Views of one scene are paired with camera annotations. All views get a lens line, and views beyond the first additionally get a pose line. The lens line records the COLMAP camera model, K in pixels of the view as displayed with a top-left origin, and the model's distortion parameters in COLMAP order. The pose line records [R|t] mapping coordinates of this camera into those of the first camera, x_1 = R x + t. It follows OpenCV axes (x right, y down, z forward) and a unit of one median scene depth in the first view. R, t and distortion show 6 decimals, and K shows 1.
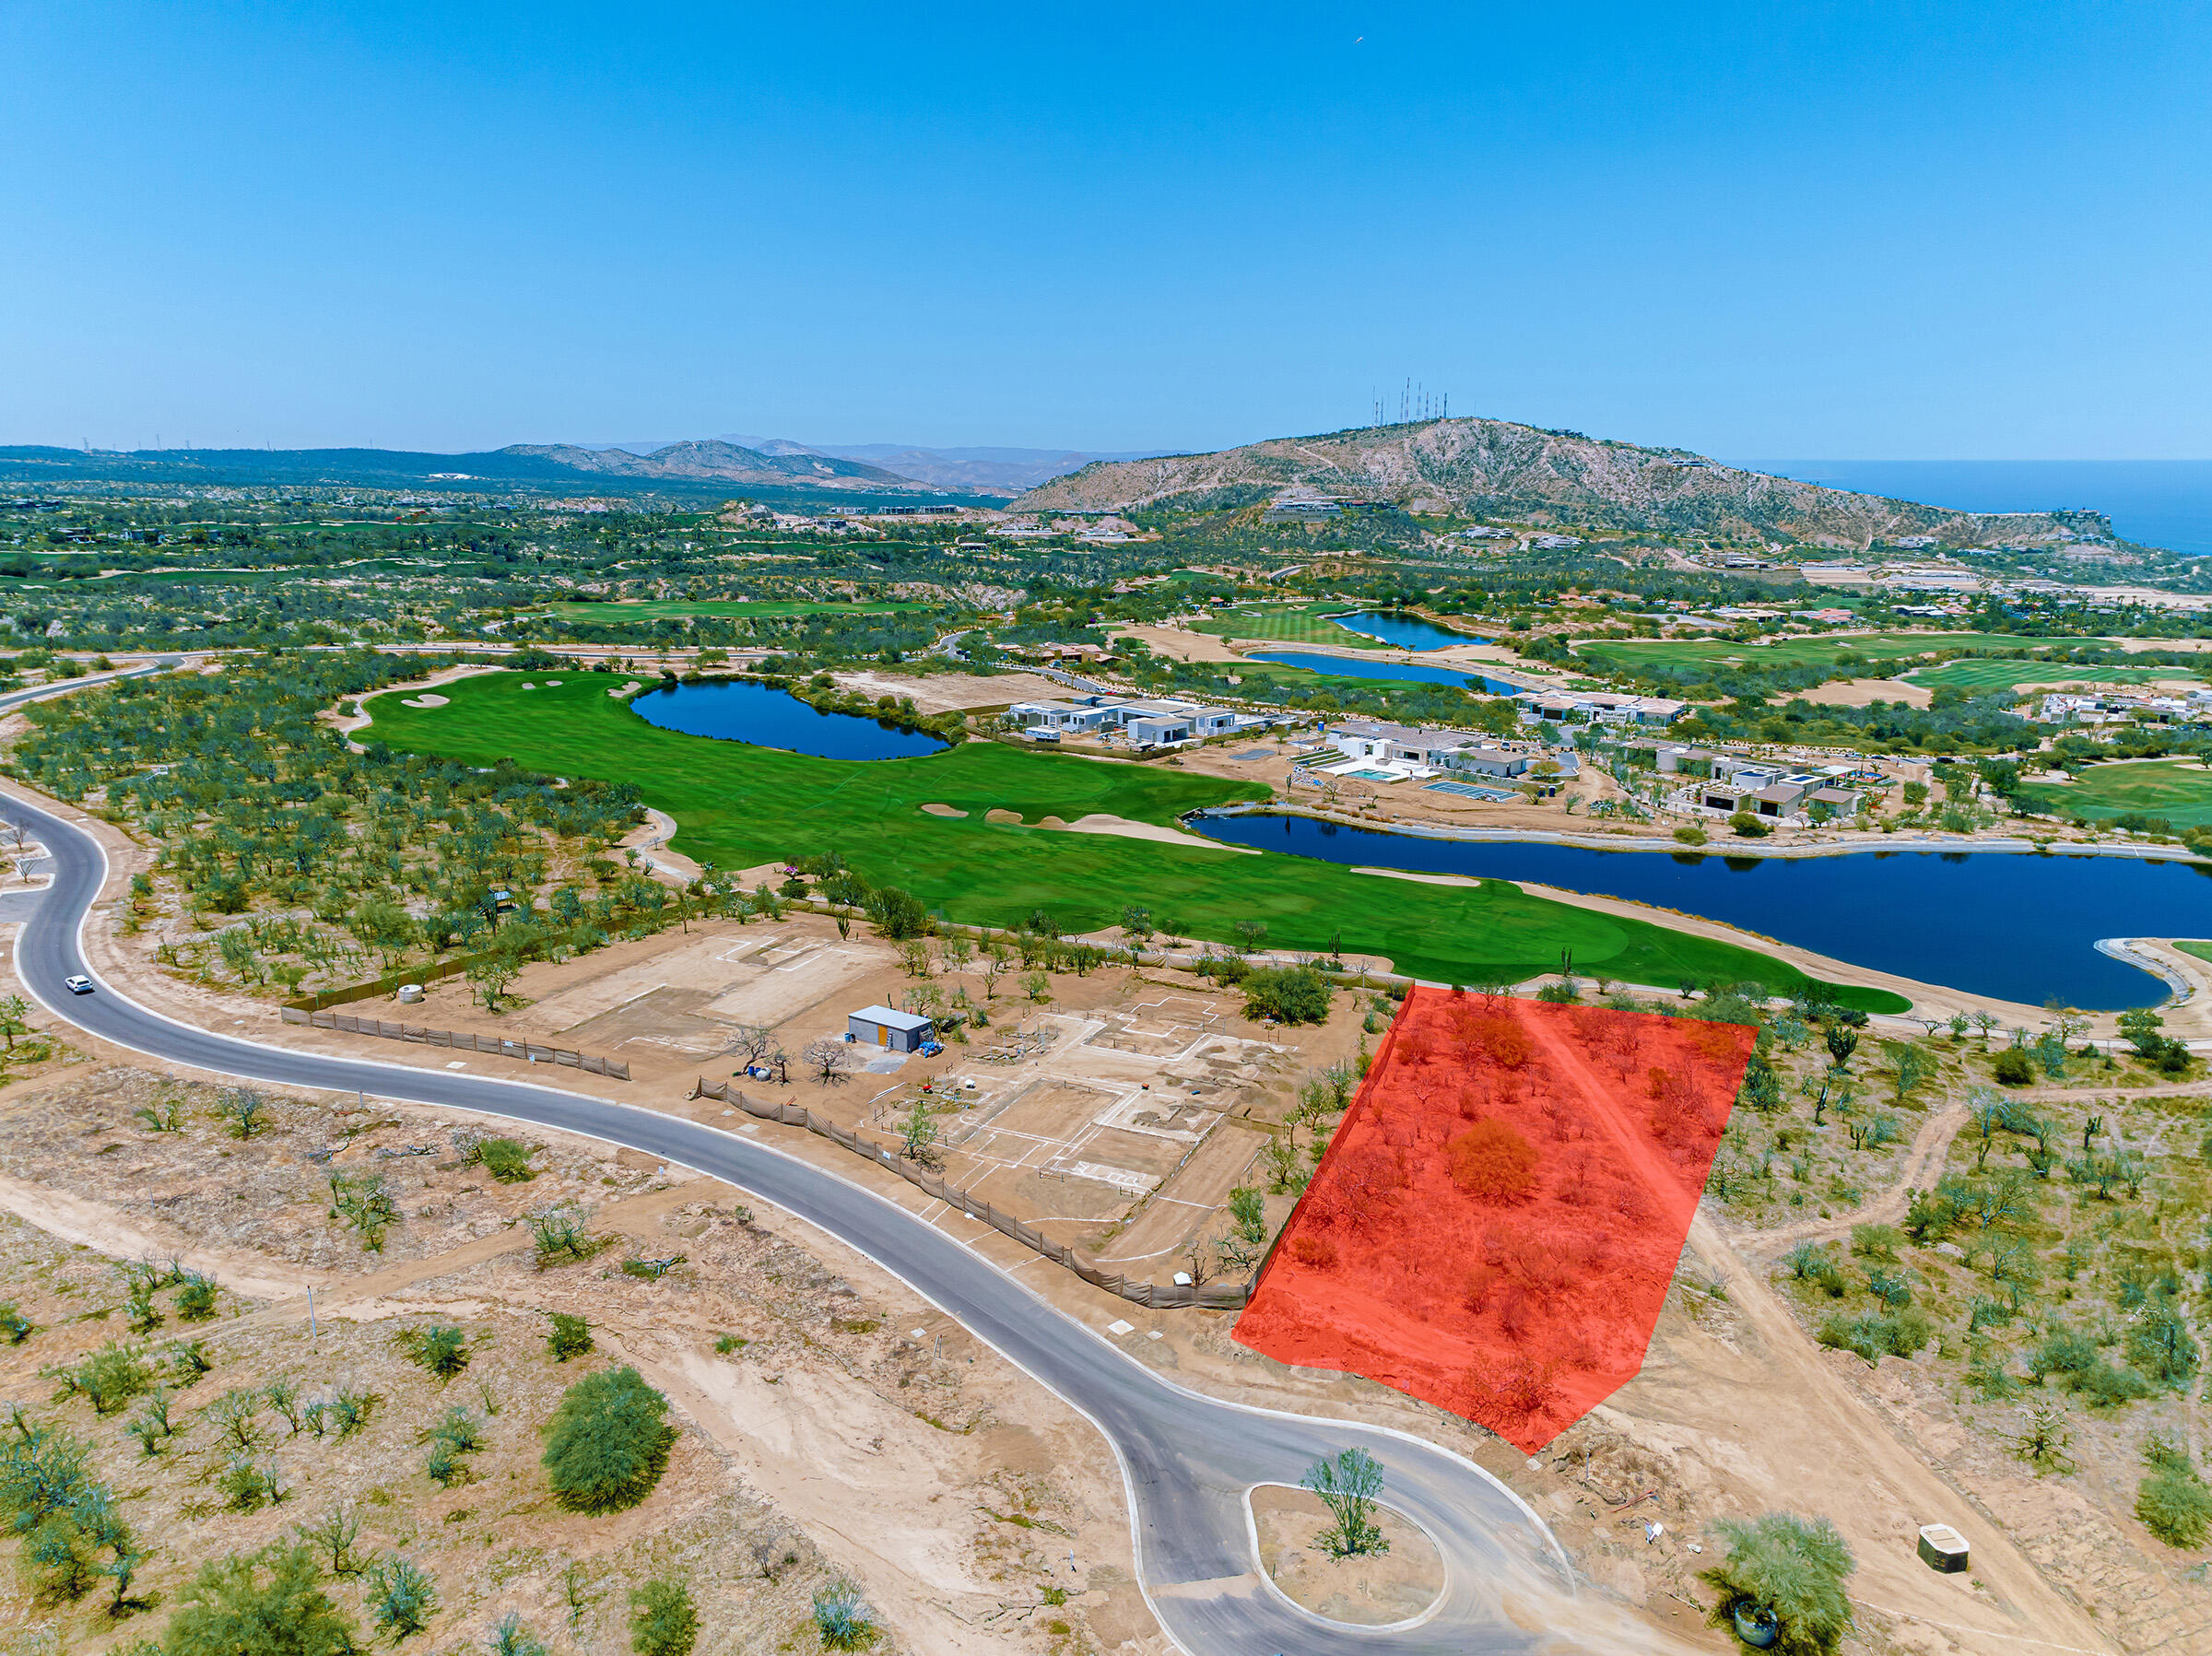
lens RADIAL K [[1530.2, 0, 1114.3], [0, 1530.2, 832.3], [0, 0, 1]] dist [0.025612, -0.043064]
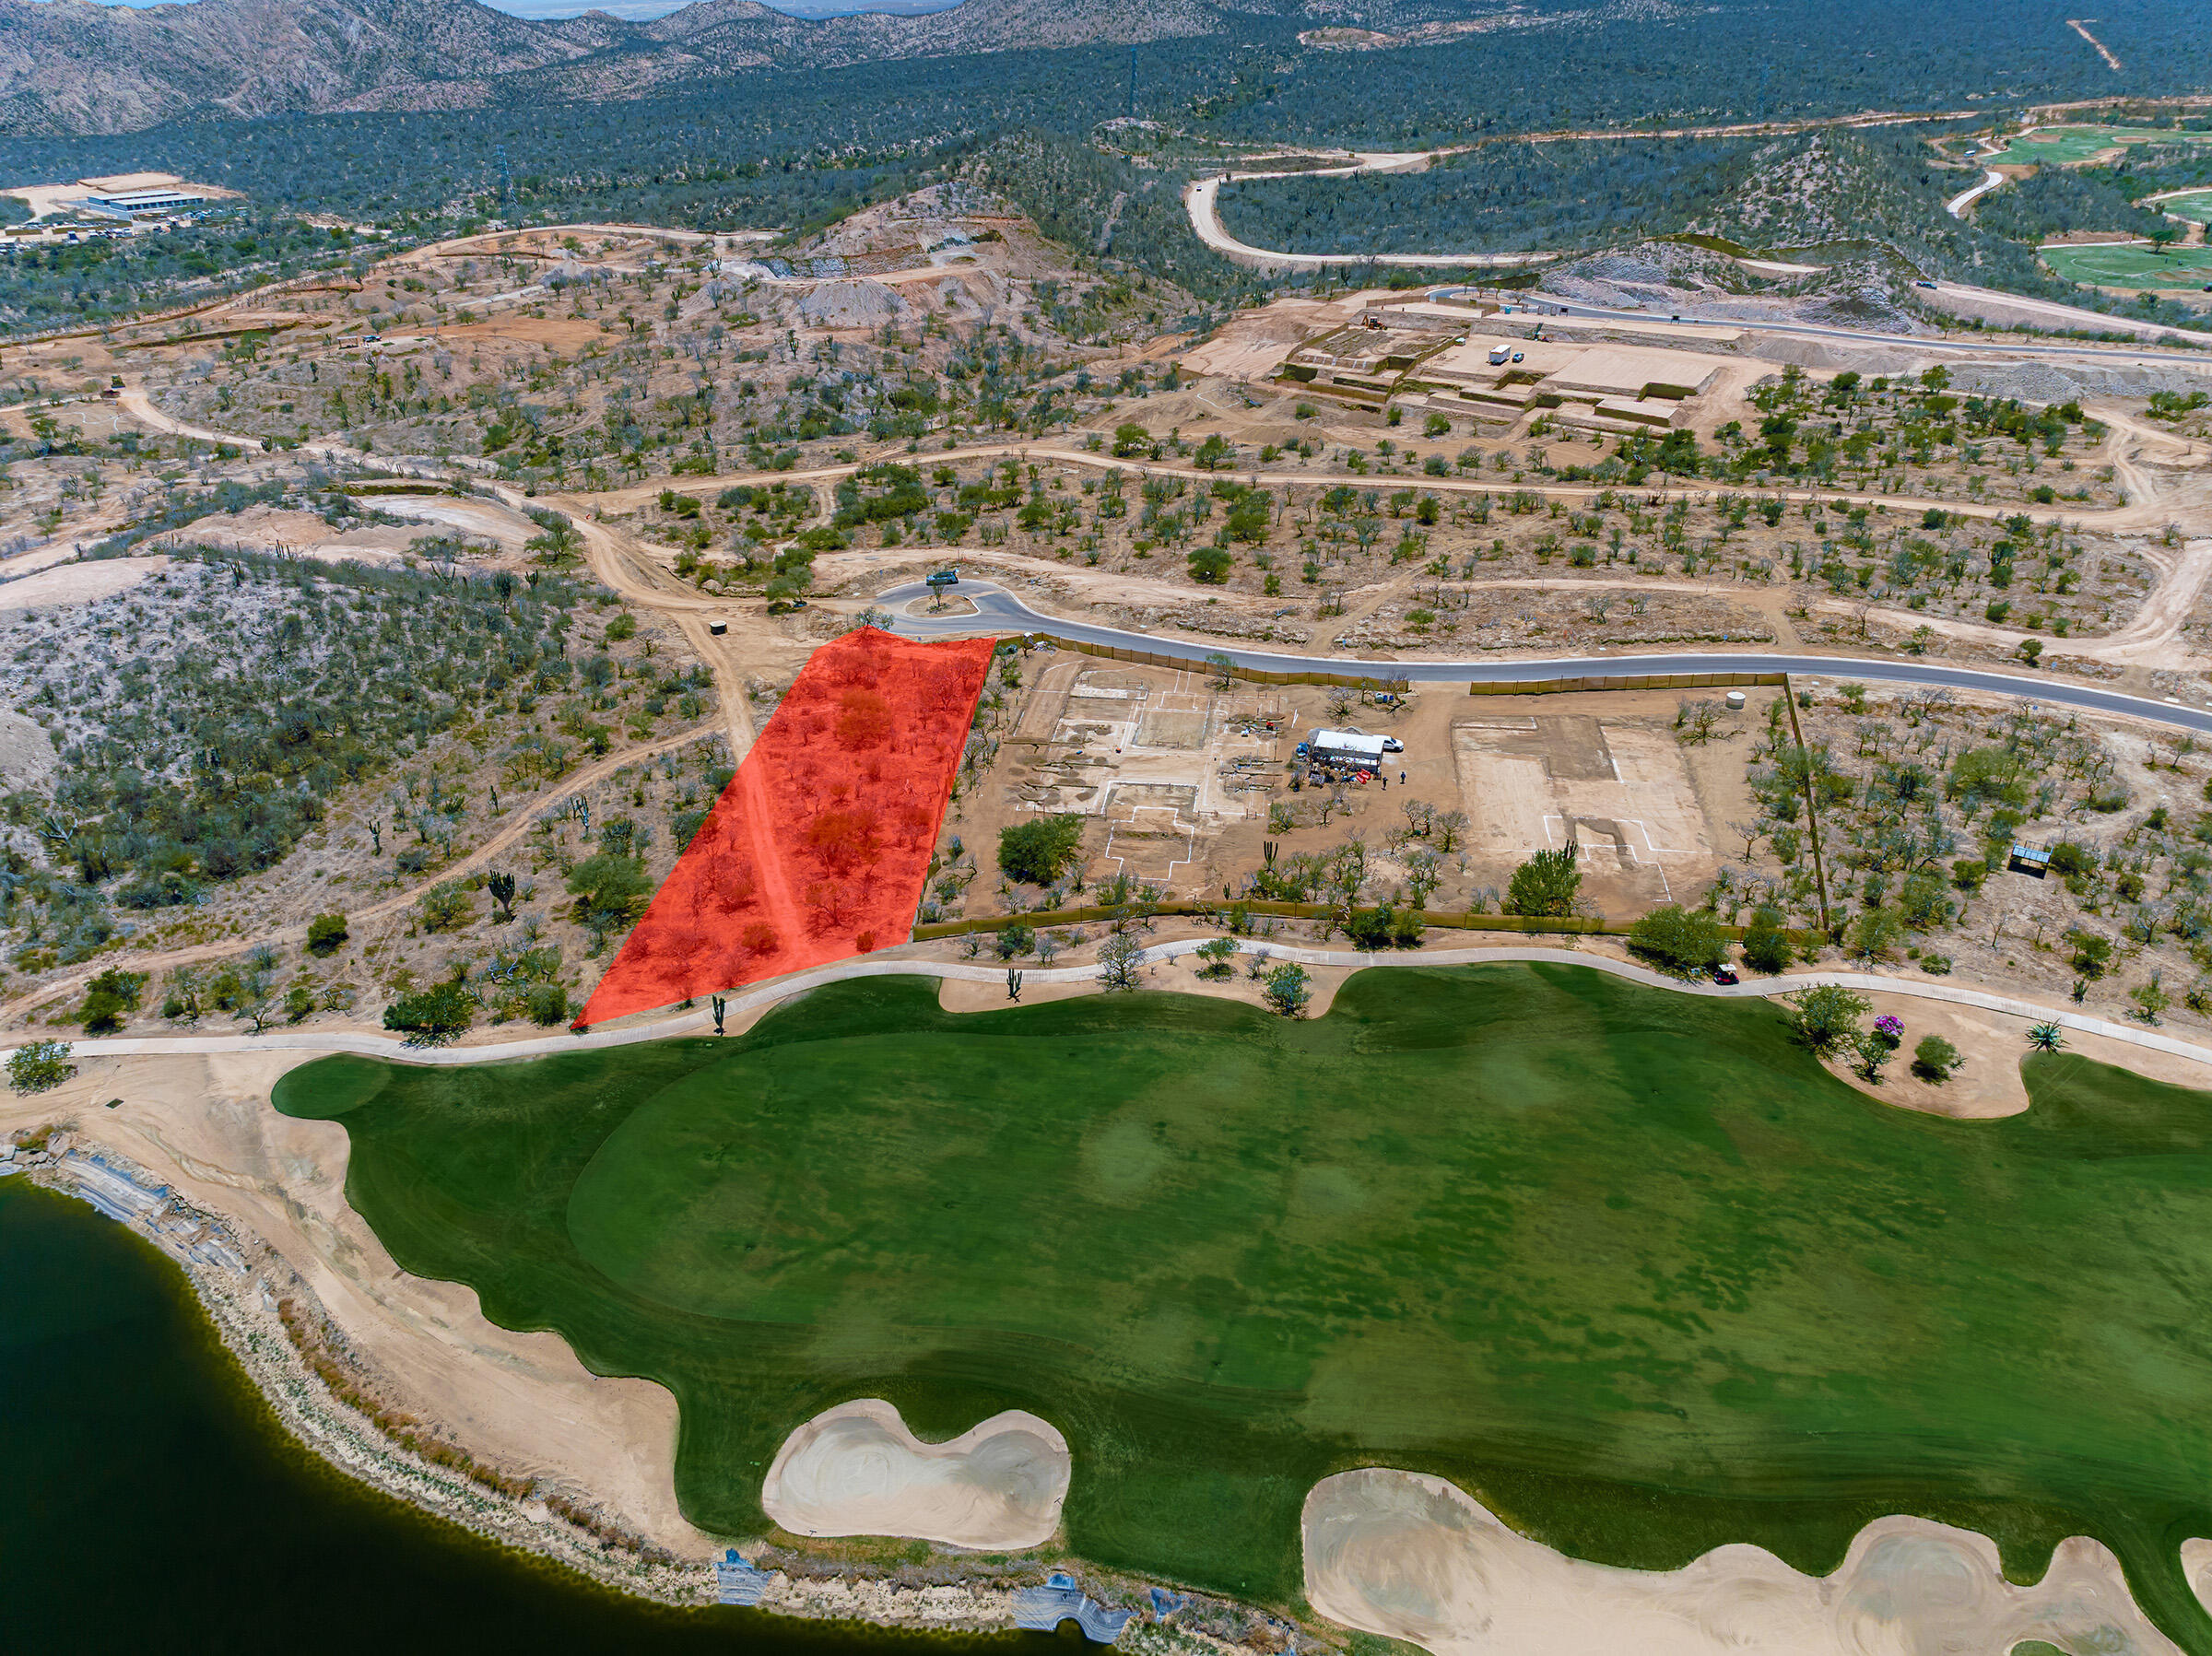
lens RADIAL K [[1530.2, 0, 1118.7], [0, 1530.2, 823.0], [0, 0, 1]] dist [0.025612, -0.043064]
pose [[-0.954675, 0.142541, -0.261300, 0.295920], [-0.071376, 0.742633, 0.665885, -0.525164], [0.288966, 0.654354, -0.698799, 1.563206]]
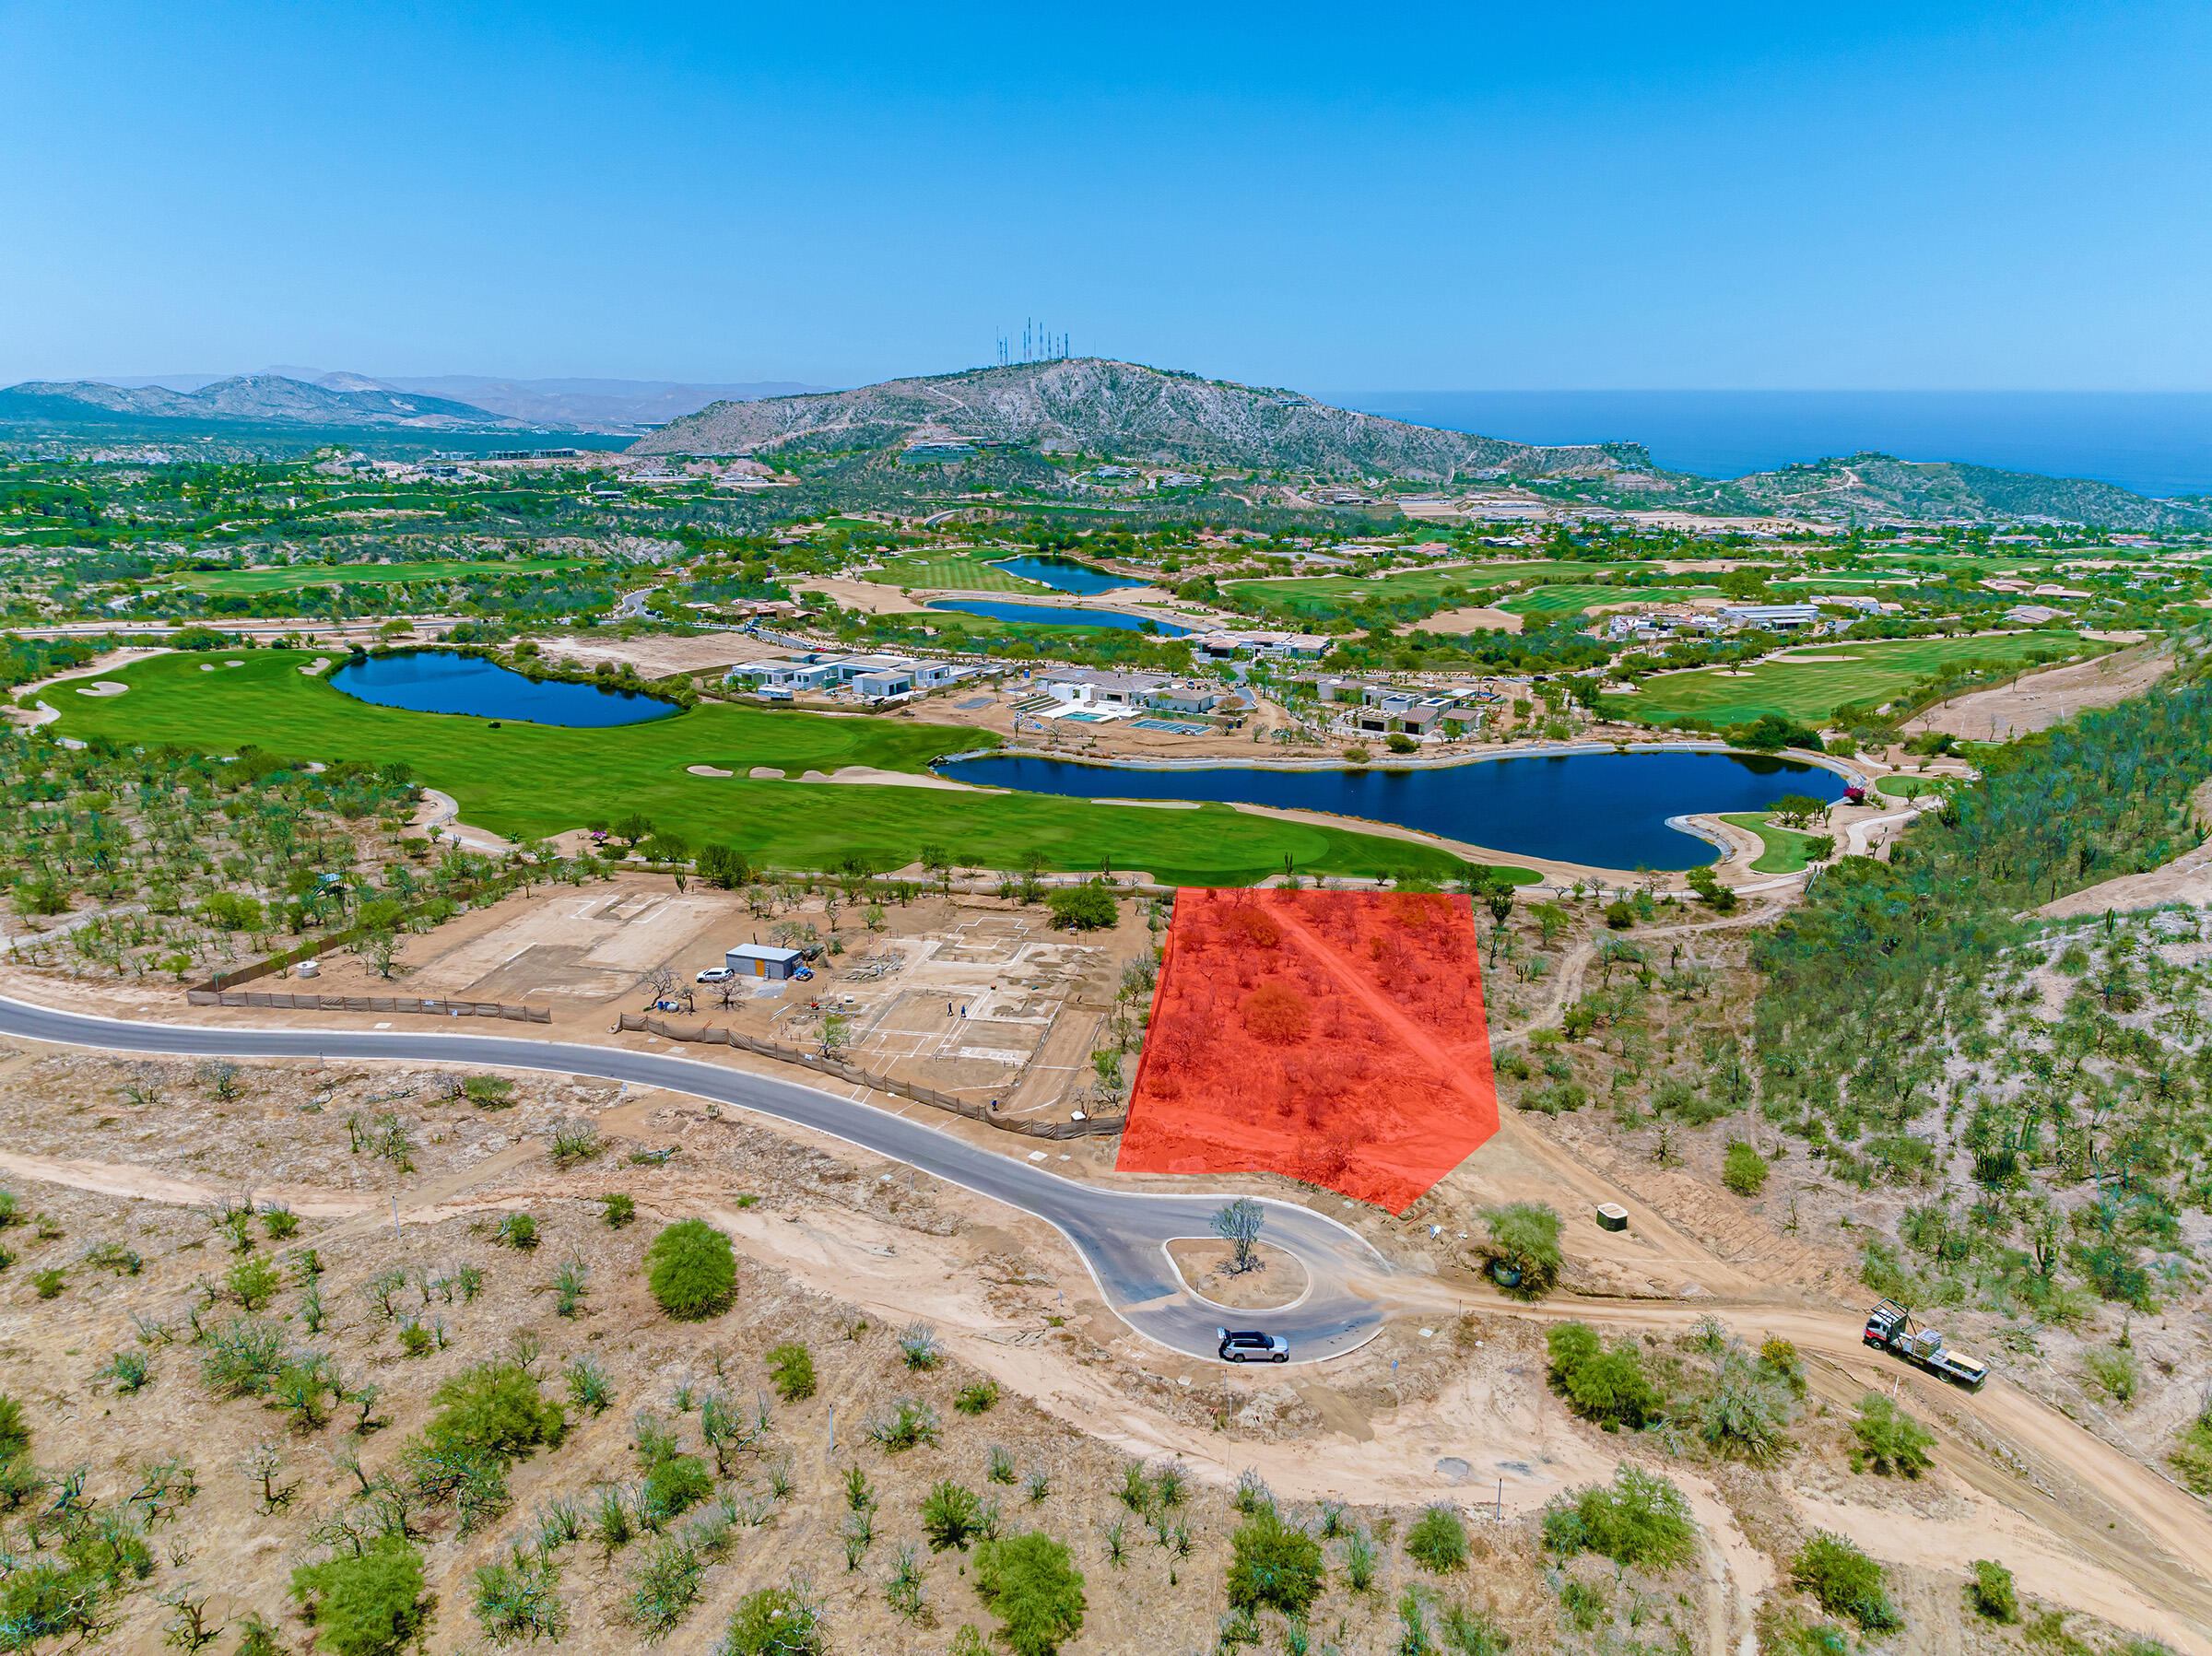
lens RADIAL K [[1530.2, 0, 1116.4], [0, 1530.2, 830.5], [0, 0, 1]] dist [0.025612, -0.043064]
pose [[0.970374, -0.069022, 0.231538, -0.128039], [0.059672, 0.997104, 0.047157, -0.009527], [-0.234123, -0.031943, 0.971682, -0.173057]]
